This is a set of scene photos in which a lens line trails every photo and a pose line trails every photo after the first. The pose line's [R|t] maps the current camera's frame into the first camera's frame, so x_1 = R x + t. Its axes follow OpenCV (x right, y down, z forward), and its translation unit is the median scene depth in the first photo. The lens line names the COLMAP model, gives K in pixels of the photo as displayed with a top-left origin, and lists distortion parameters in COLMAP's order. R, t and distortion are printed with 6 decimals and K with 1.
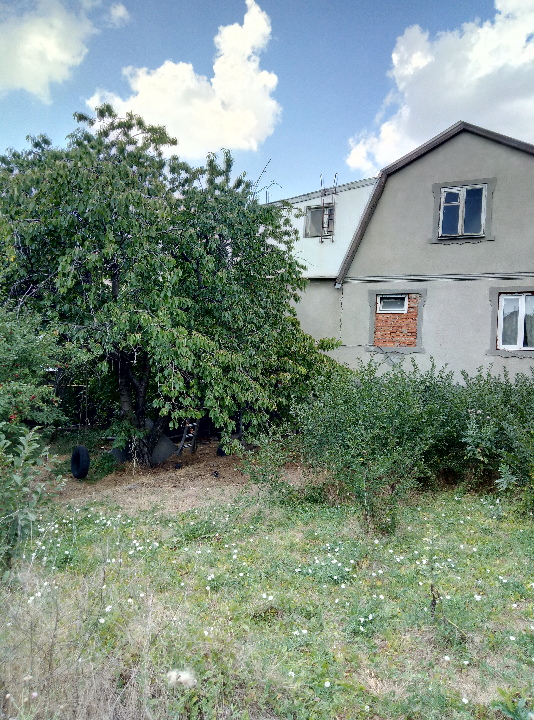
lens RADIAL K [[581.7, 0, 236.7], [0, 581.7, 358.3], [0, 0, 1]] dist [-0.001154, -0.001768]
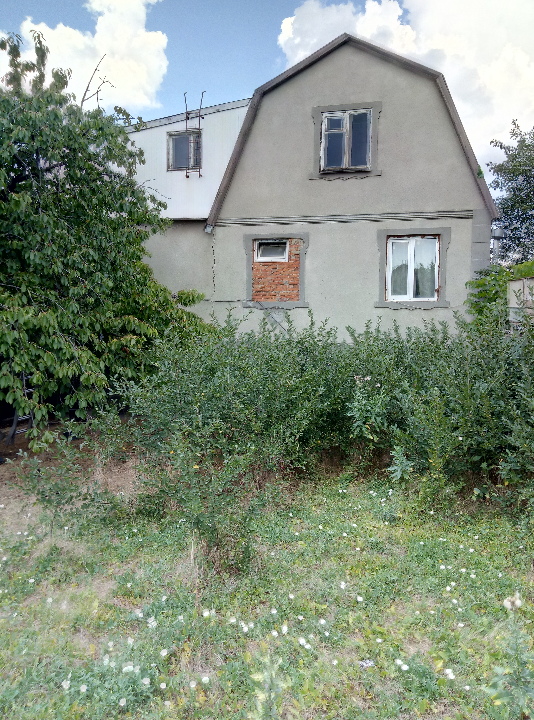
lens RADIAL K [[564.5, 0, 266.0], [0, 564.5, 375.4], [0, 0, 1]] dist [0.036012, -0.000564]
pose [[0.977161, -0.045680, 0.207535, 0.112724], [0.024615, 0.994380, 0.102971, 0.005809], [-0.211072, -0.095511, 0.972793, 0.258513]]
